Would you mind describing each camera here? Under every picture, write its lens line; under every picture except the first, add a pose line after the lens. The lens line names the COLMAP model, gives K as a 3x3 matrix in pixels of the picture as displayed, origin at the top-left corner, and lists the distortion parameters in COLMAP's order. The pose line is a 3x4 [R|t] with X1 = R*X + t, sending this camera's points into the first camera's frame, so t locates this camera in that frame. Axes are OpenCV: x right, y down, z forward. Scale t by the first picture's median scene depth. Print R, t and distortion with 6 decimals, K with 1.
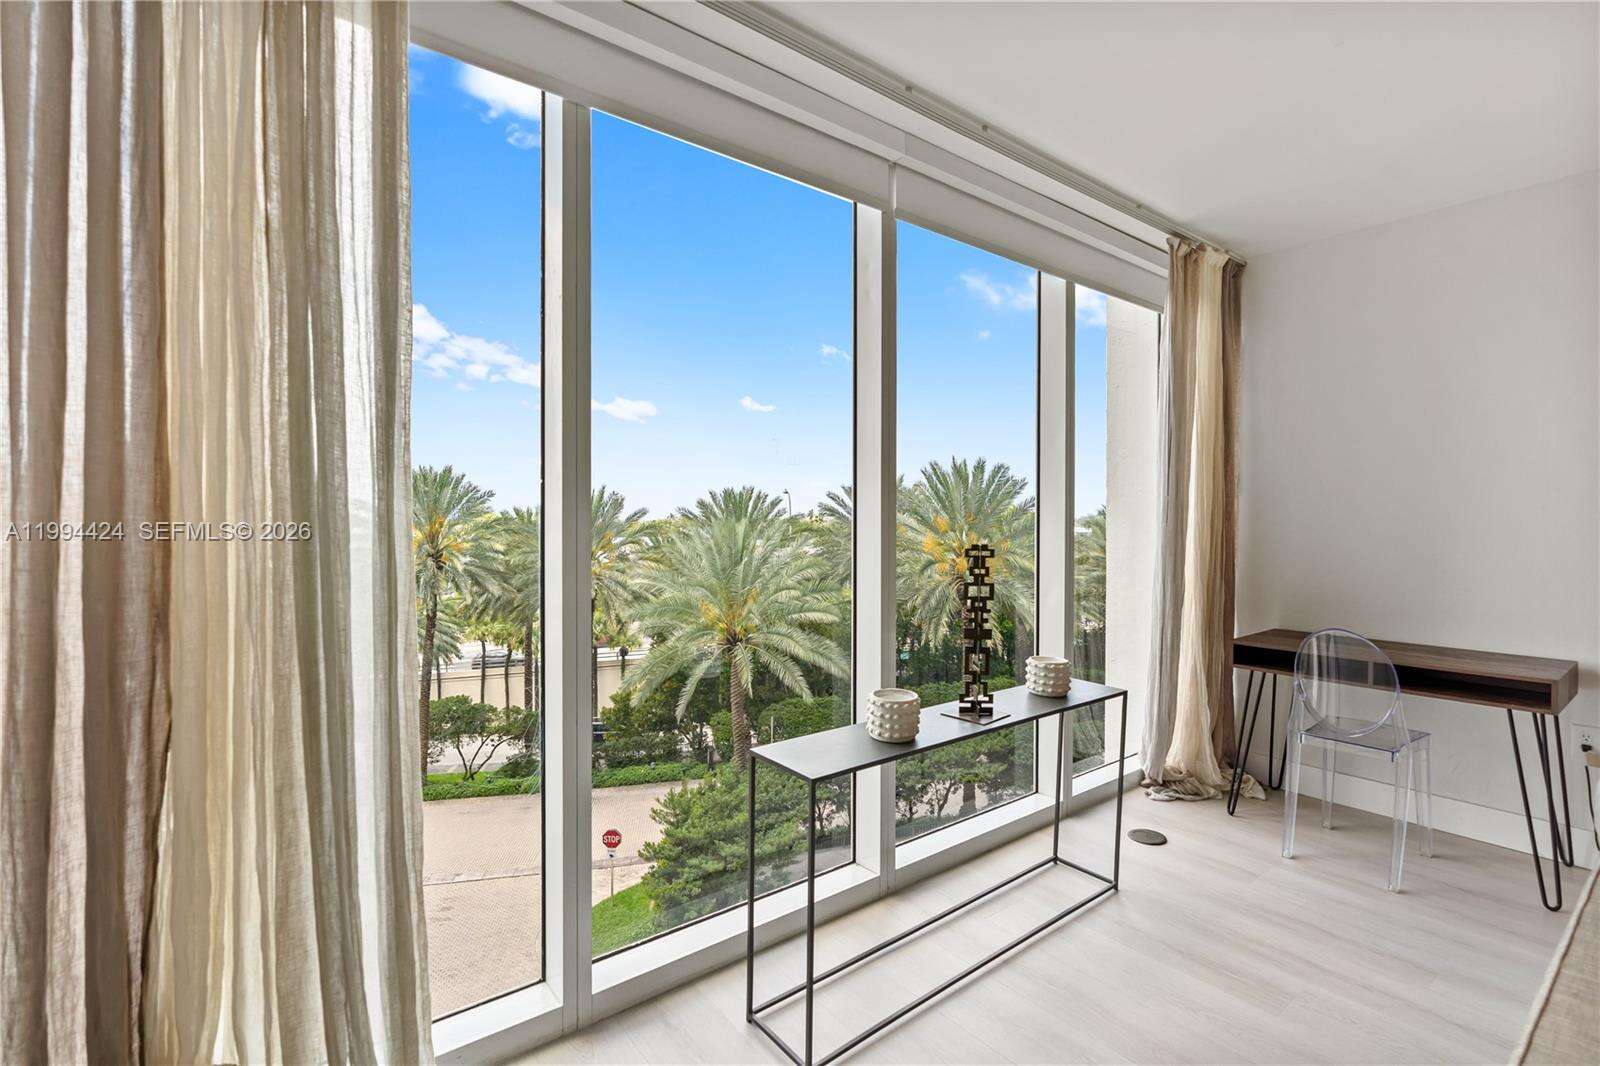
lens RADIAL K [[741.1, 0, 803.4], [0, 741.1, 527.0], [0, 0, 1]] dist [-0.002224, 0.000058]
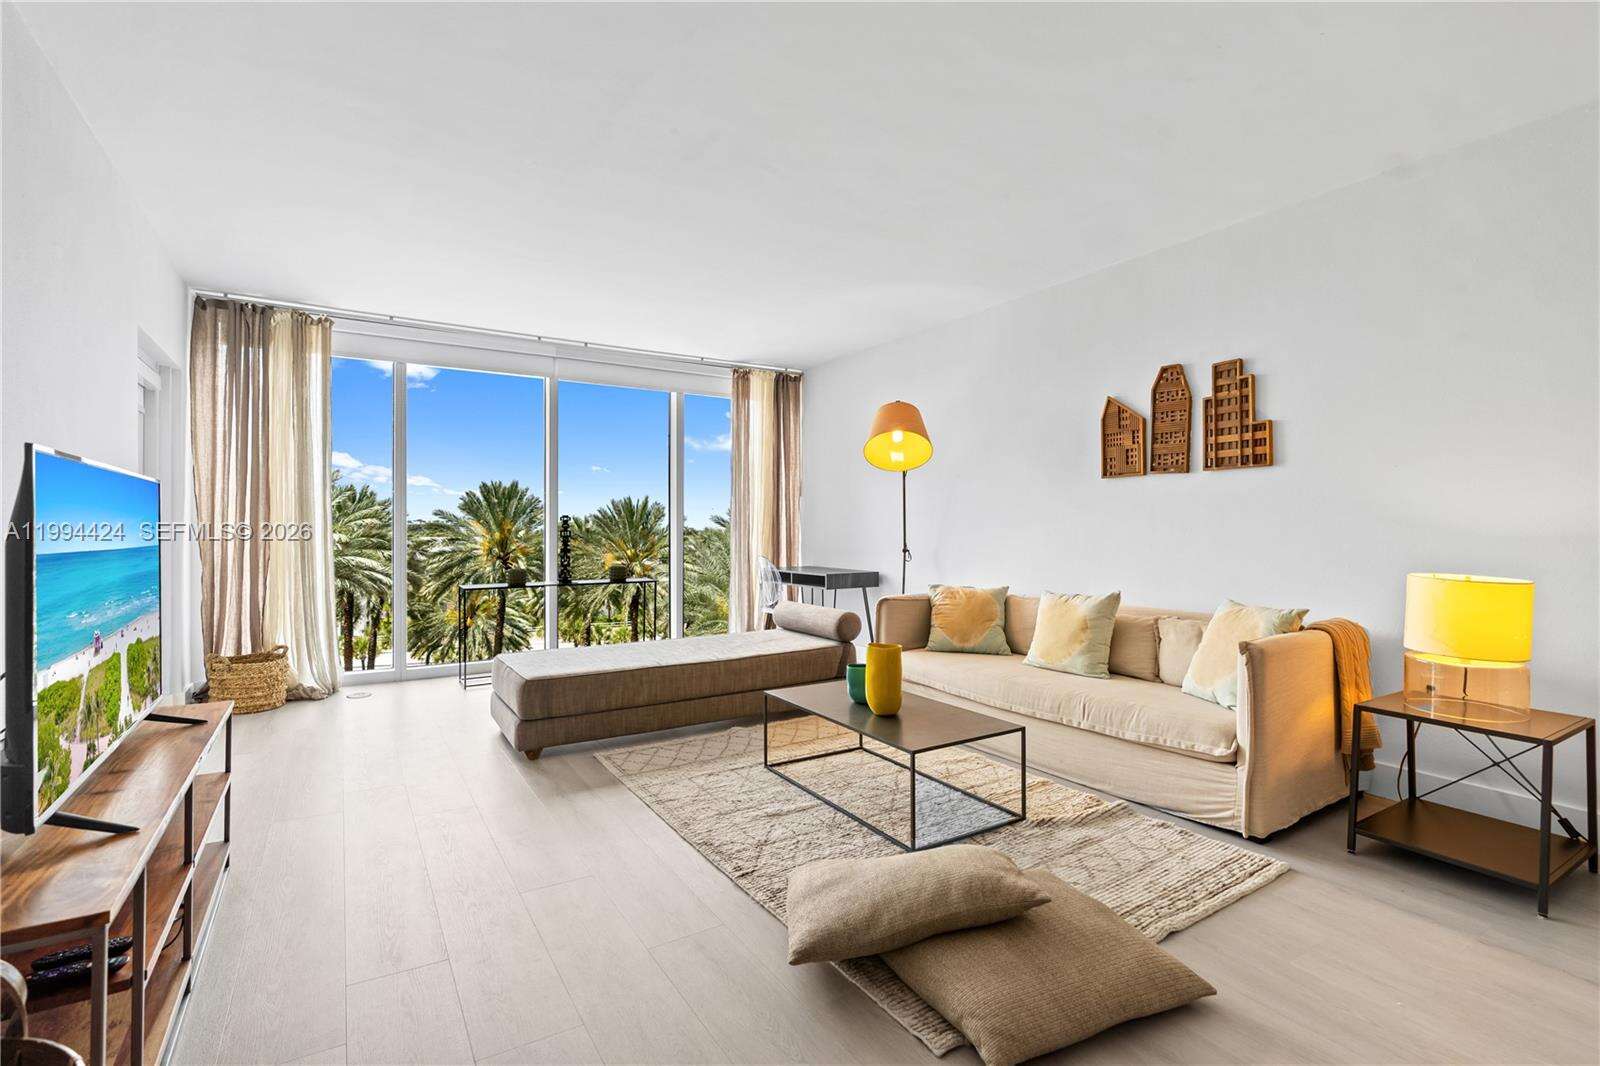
lens RADIAL K [[729.0, 0, 802.0], [0, 729.0, 526.0], [0, 0, 1]] dist [-0.008066, 0.000251]
pose [[0.994847, -0.000774, -0.101383, 0.087742], [-0.000861, 0.999870, -0.016078, 0.006846], [0.101382, 0.016082, 0.994718, -0.095291]]
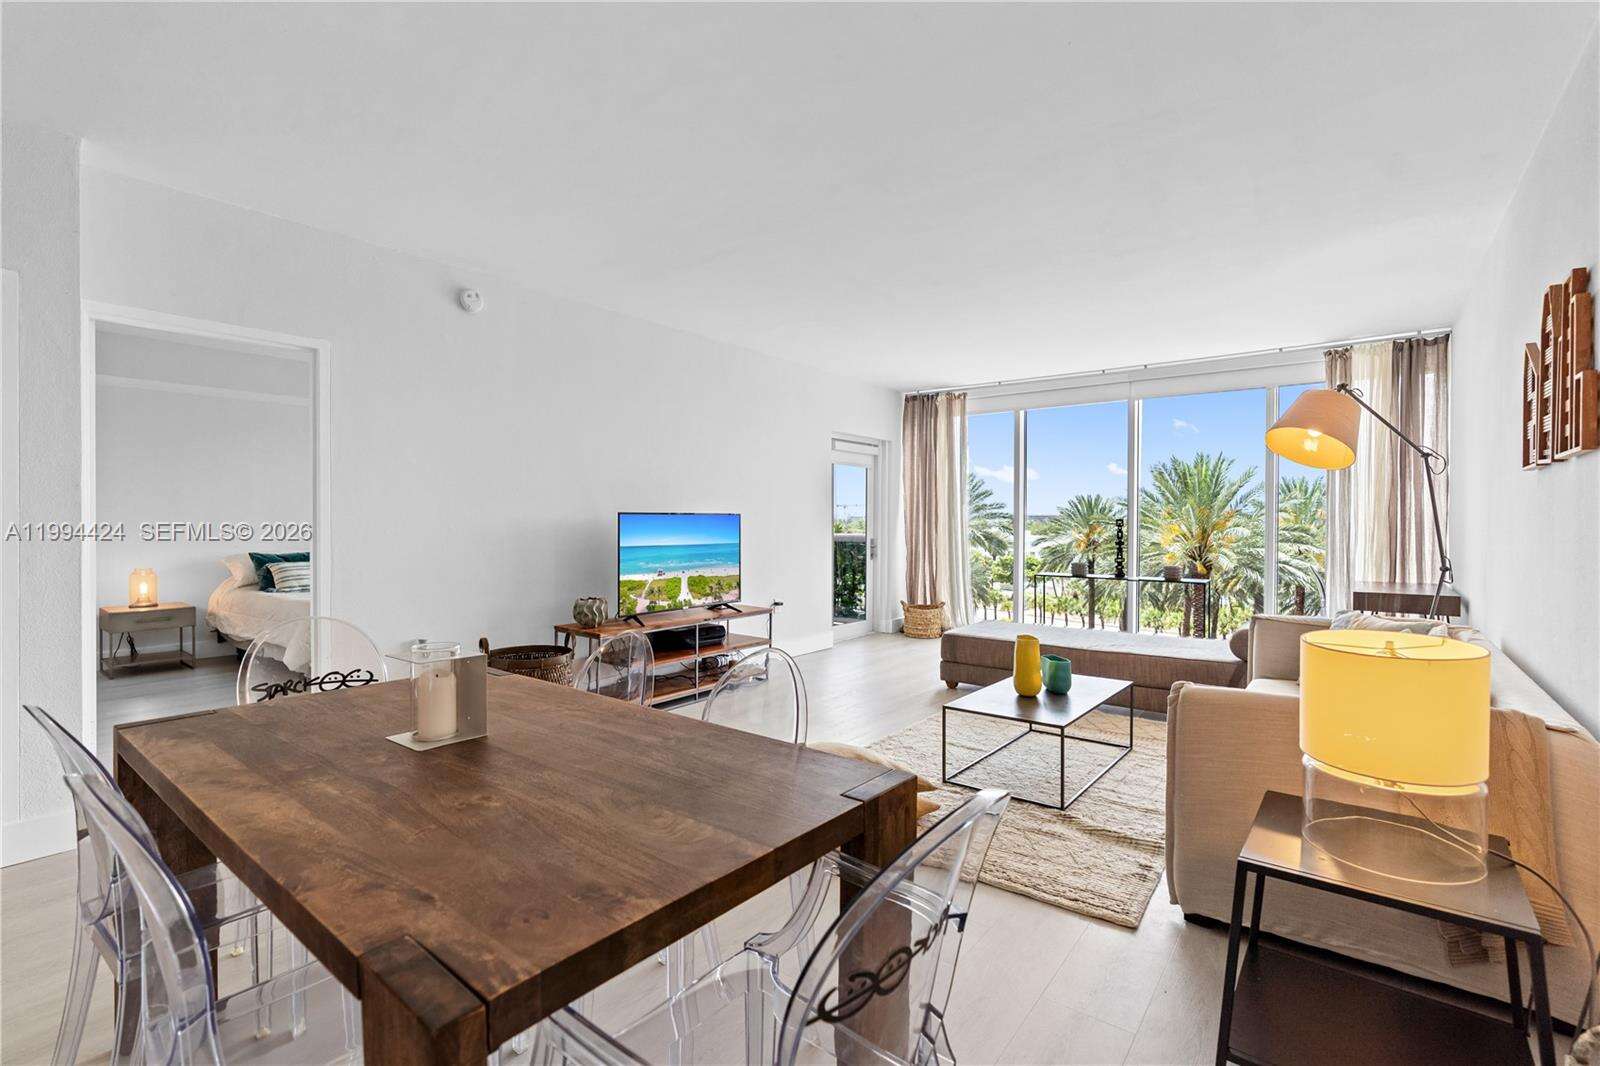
lens RADIAL K [[733.7, 0, 805.3], [0, 733.7, 524.4], [0, 0, 1]] dist [-0.002726, 0.000016]
pose [[0.247294, 0.006981, -0.968915, 0.185989], [-0.013378, 0.999903, 0.003790, 0.003296], [0.968848, 0.012025, 0.247363, -0.063448]]
